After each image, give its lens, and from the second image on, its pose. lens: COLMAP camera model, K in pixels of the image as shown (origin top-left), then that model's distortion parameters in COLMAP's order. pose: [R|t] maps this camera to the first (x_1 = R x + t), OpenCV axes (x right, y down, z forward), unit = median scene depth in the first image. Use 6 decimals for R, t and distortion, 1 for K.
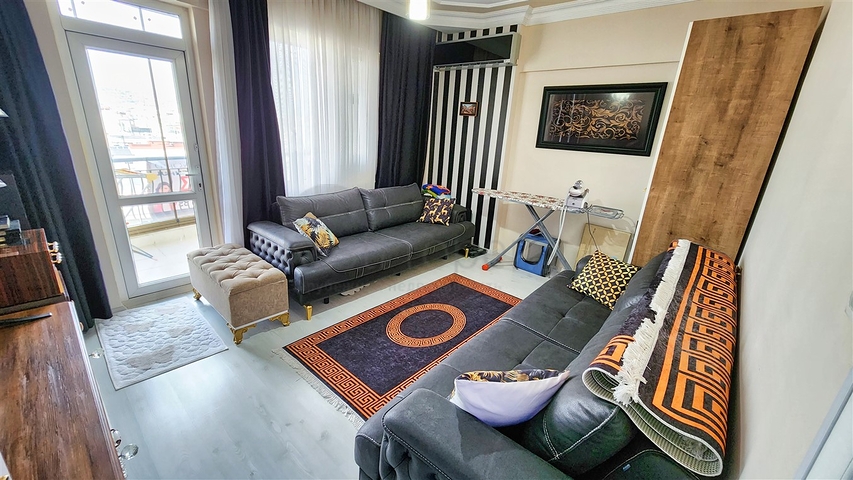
lens RADIAL K [[346.7, 0, 425.3], [0, 346.7, 242.9], [0, 0, 1]] dist [-0.001338, -0.000349]
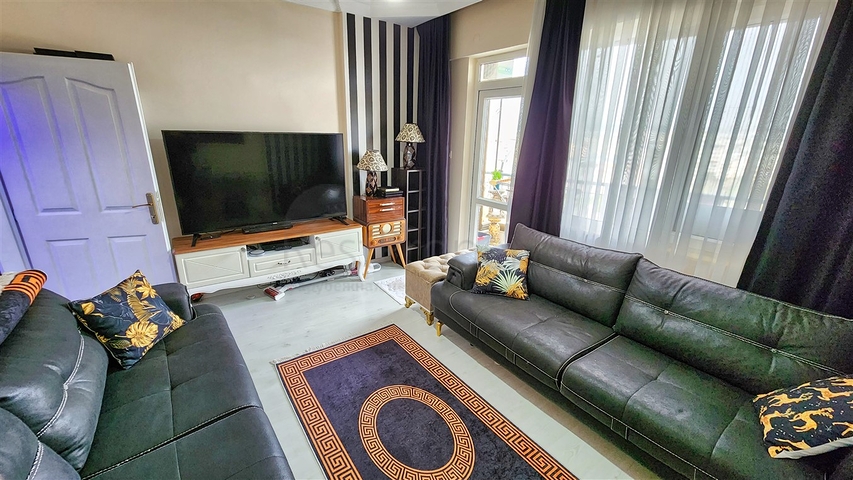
lens RADIAL K [[346.7, 0, 425.3], [0, 346.7, 242.9], [0, 0, 1]] dist [-0.001338, -0.000349]
pose [[-0.209825, 0.237378, -0.948486, 0.537703], [-0.345129, 0.889653, 0.299003, -0.290065], [0.914800, 0.390088, -0.104745, 0.923720]]
